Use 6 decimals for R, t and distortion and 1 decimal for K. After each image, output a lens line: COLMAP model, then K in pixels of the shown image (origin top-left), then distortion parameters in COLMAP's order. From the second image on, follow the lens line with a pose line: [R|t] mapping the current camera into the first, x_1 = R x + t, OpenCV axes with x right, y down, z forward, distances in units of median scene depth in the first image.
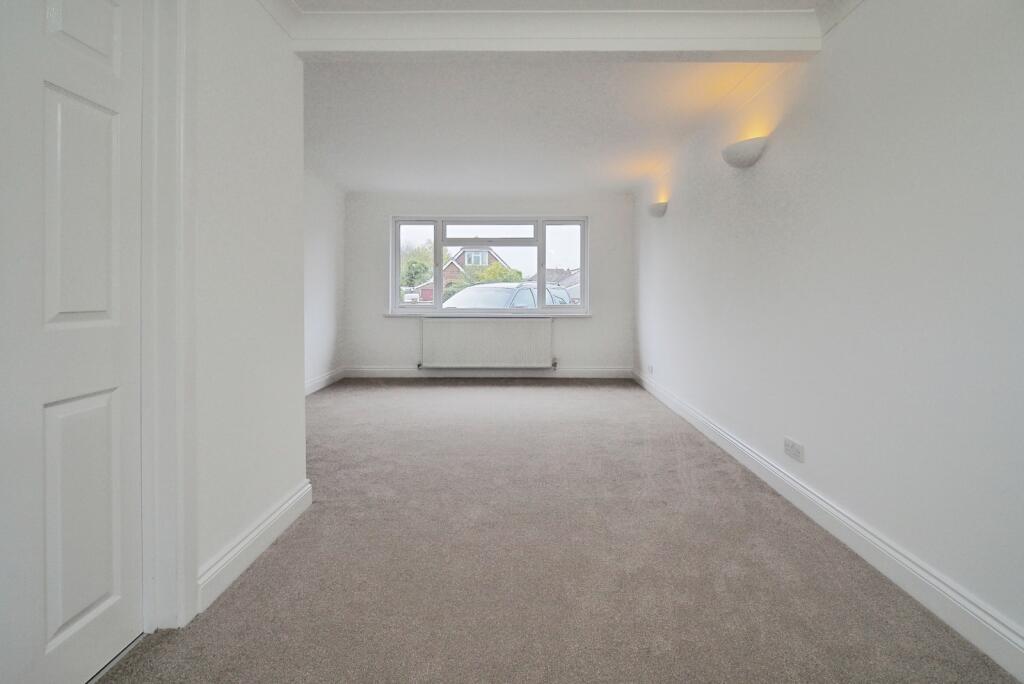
lens RADIAL K [[471.2, 0, 516.8], [0, 471.2, 291.4], [0, 0, 1]] dist [-0.004381, -0.000431]
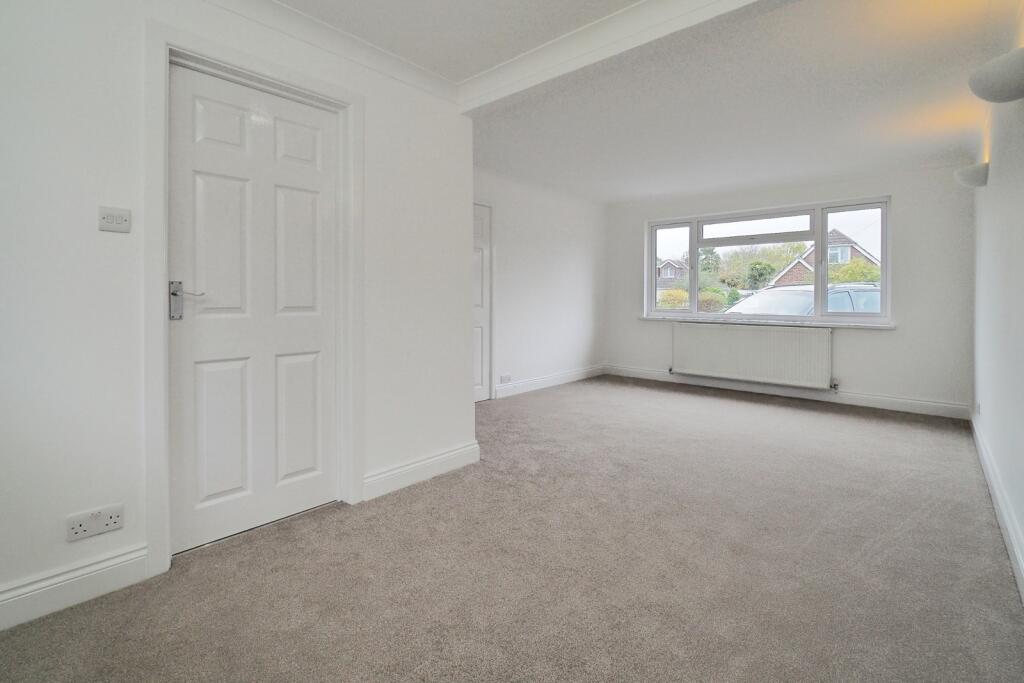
lens RADIAL K [[469.3, 0, 516.3], [0, 469.3, 302.2], [0, 0, 1]] dist [-0.000312, -0.000019]
pose [[0.752714, 0.007957, -0.658300, 0.196704], [0.001353, 0.999906, 0.013633, 0.000315], [0.658346, -0.011152, 0.752633, 0.042928]]
